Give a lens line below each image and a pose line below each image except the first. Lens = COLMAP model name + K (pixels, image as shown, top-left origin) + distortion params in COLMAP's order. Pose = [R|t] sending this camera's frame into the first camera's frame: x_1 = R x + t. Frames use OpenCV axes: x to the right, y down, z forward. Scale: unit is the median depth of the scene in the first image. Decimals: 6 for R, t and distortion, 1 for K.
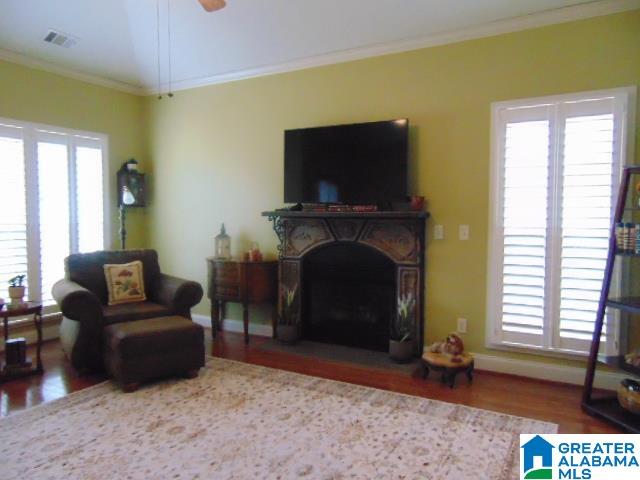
lens RADIAL K [[478.6, 0, 317.7], [0, 478.6, 236.6], [0, 0, 1]] dist [-0.033684, 0.066859]
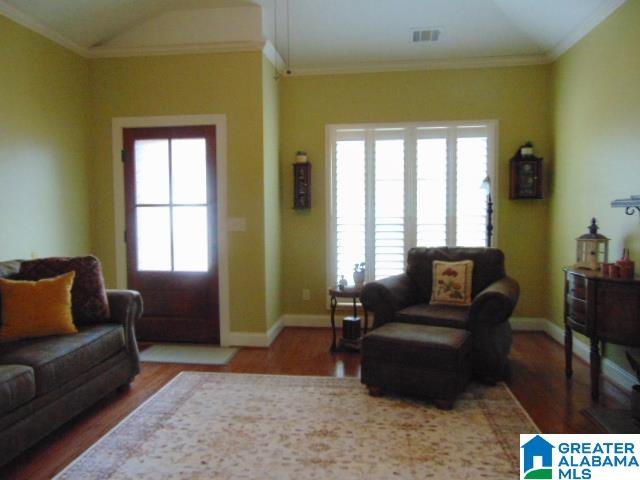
lens RADIAL K [[478.6, 0, 317.7], [0, 478.6, 236.6], [0, 0, 1]] dist [-0.033684, 0.066859]
pose [[0.381282, 0.043152, -0.923451, 0.319433], [-0.036311, 0.998838, 0.031682, -0.009774], [0.923745, 0.021452, 0.382406, 0.407008]]
